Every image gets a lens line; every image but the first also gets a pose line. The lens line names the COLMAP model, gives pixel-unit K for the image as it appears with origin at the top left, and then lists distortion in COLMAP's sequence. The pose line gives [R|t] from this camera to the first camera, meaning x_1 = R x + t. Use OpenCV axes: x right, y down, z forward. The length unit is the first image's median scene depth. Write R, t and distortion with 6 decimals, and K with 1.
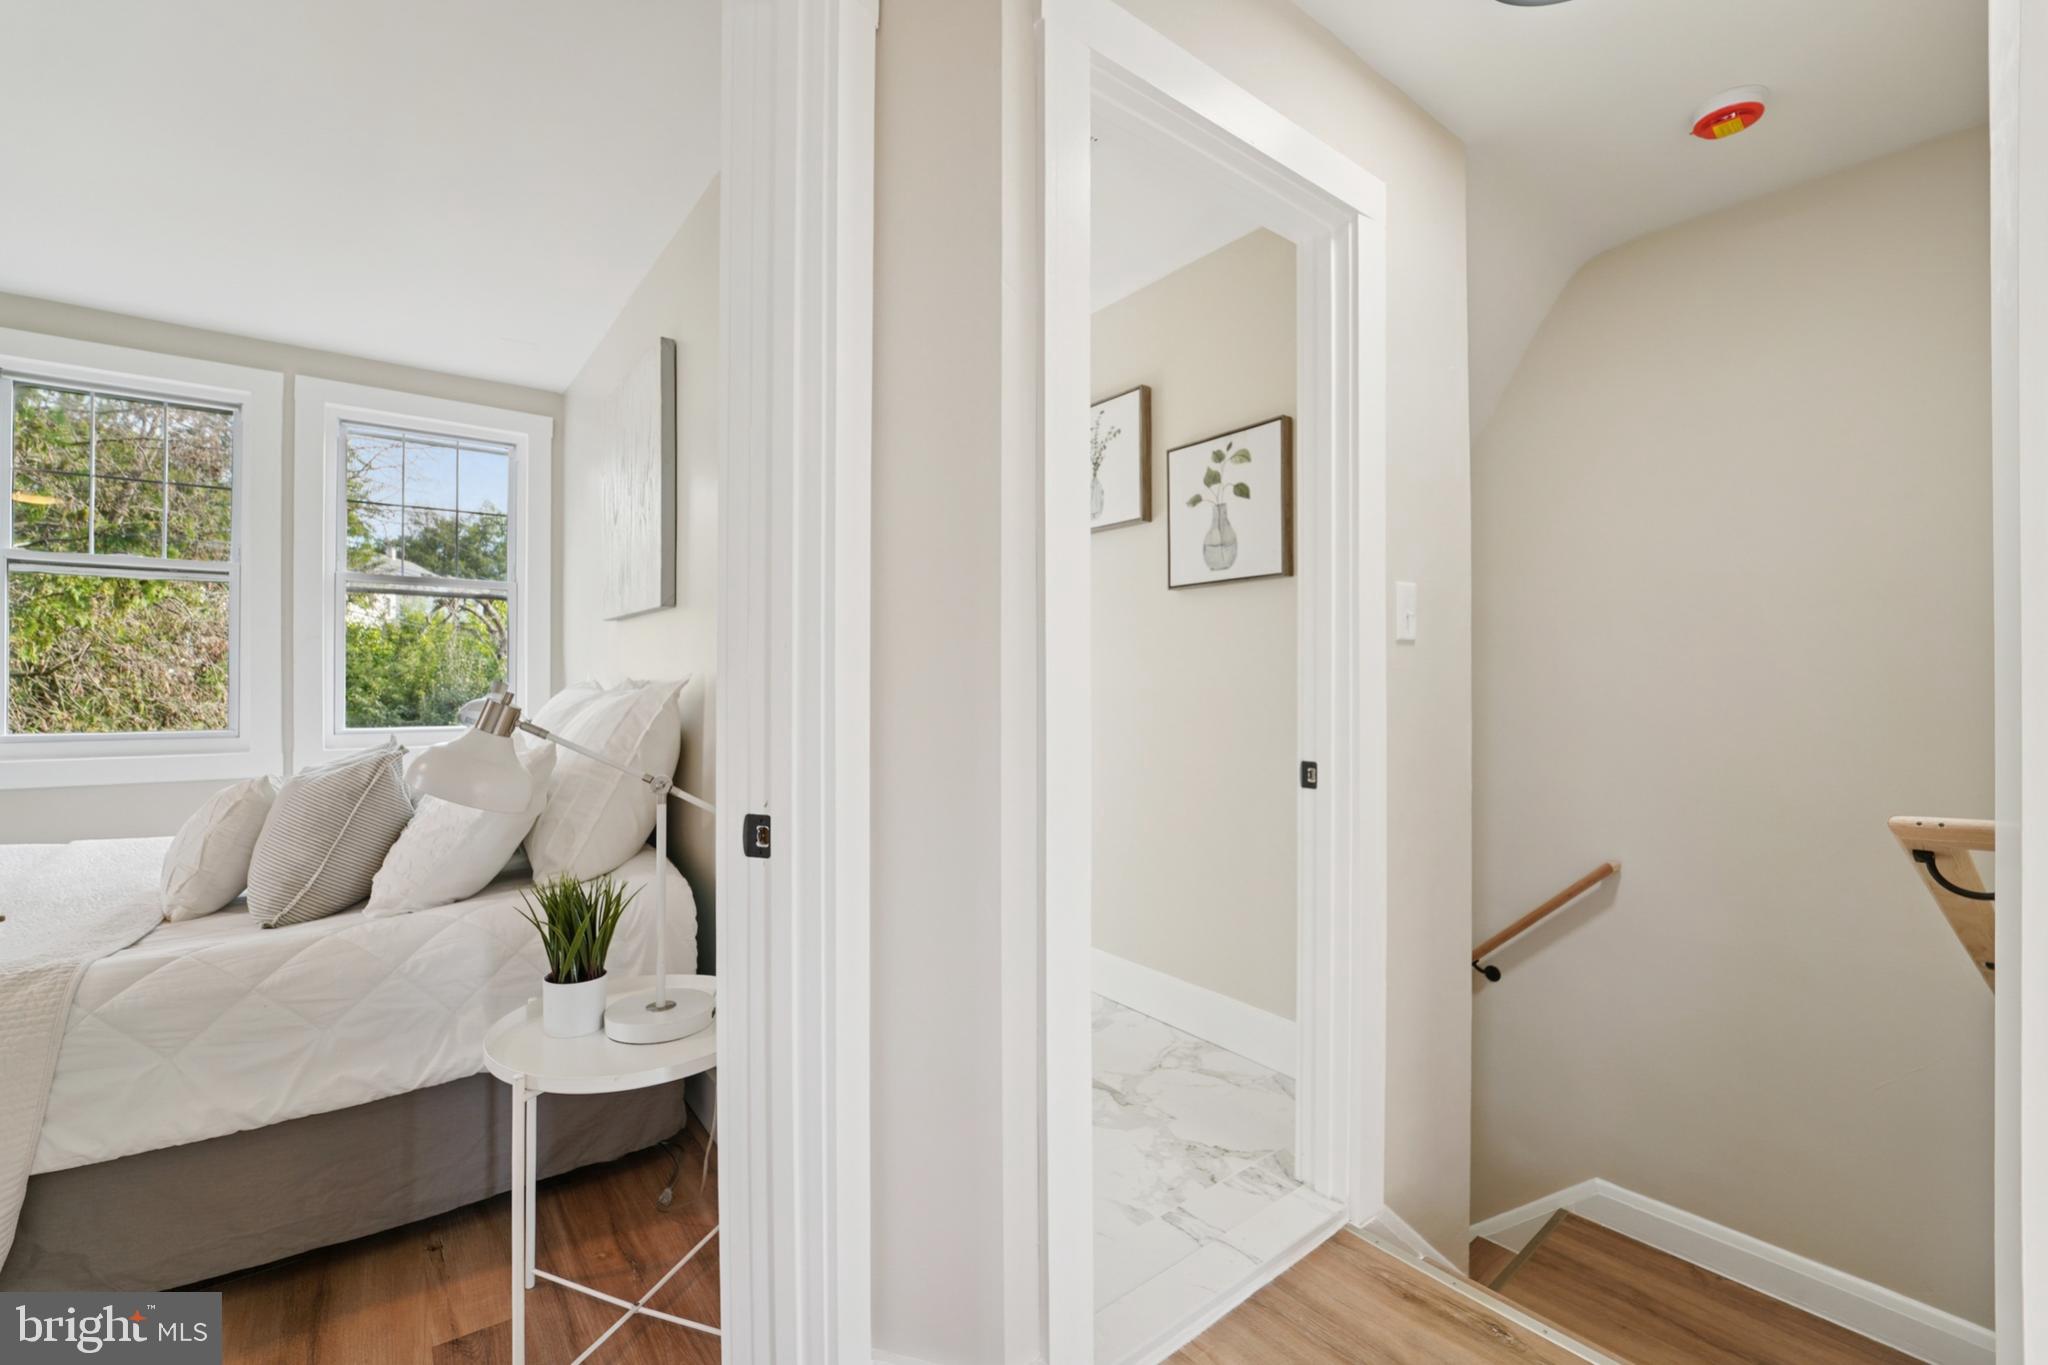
lens RADIAL K [[840.7, 0, 1030.5], [0, 840.7, 681.1], [0, 0, 1]] dist [-0.002581, -0.000393]
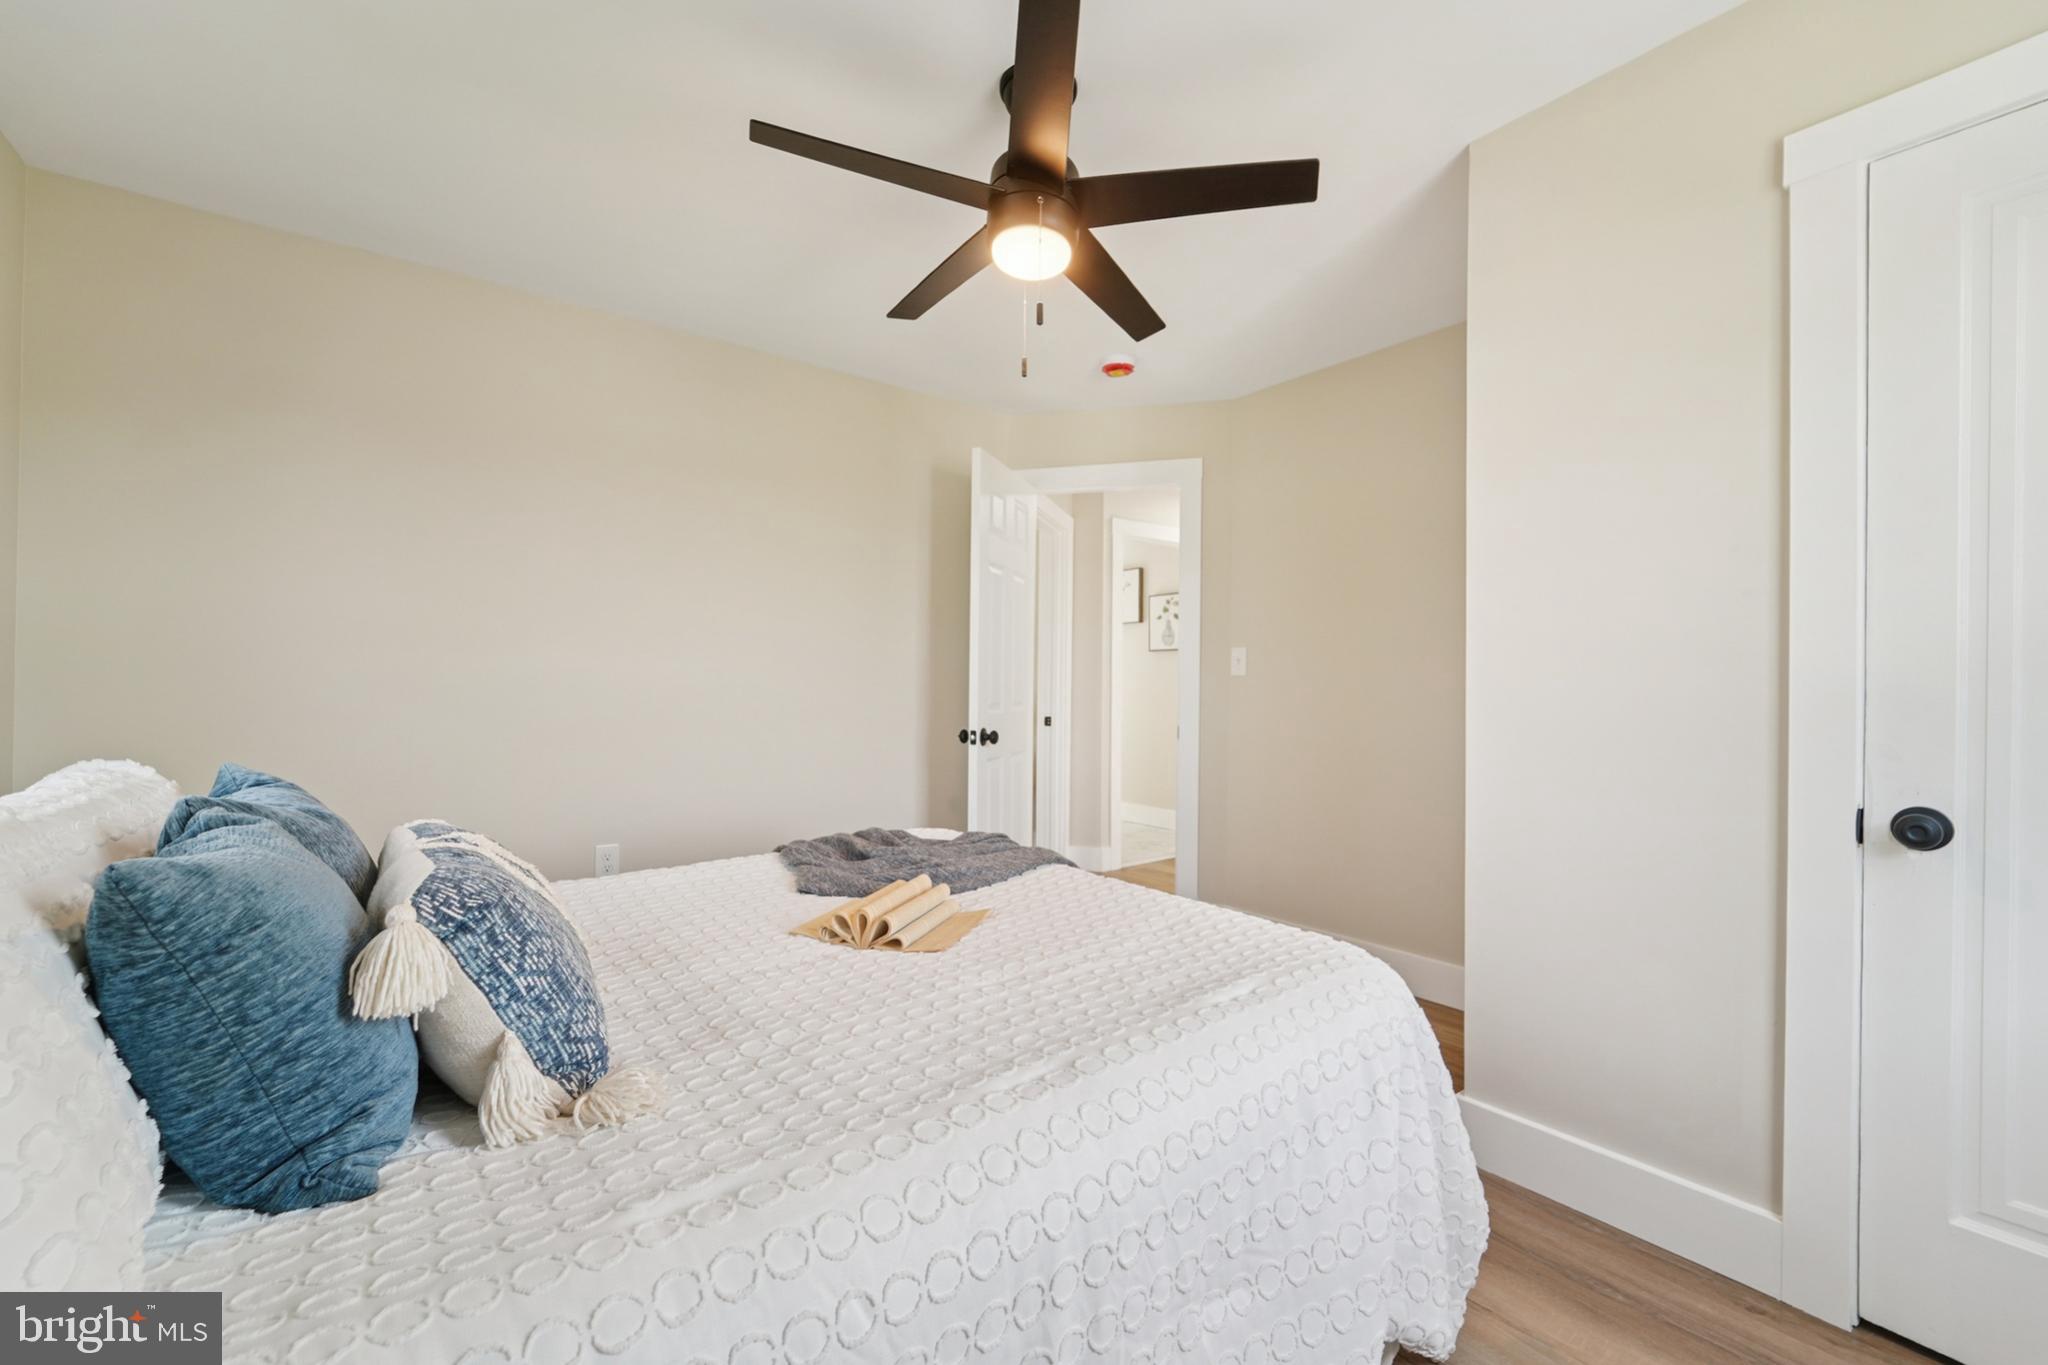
lens RADIAL K [[840.7, 0, 1030.5], [0, 840.7, 681.1], [0, 0, 1]] dist [-0.002581, -0.000393]
pose [[0.999618, 0.013968, -0.023829, -0.131635], [-0.013995, 0.999902, -0.000957, -0.014311], [0.023813, 0.001290, 0.999716, -1.559294]]
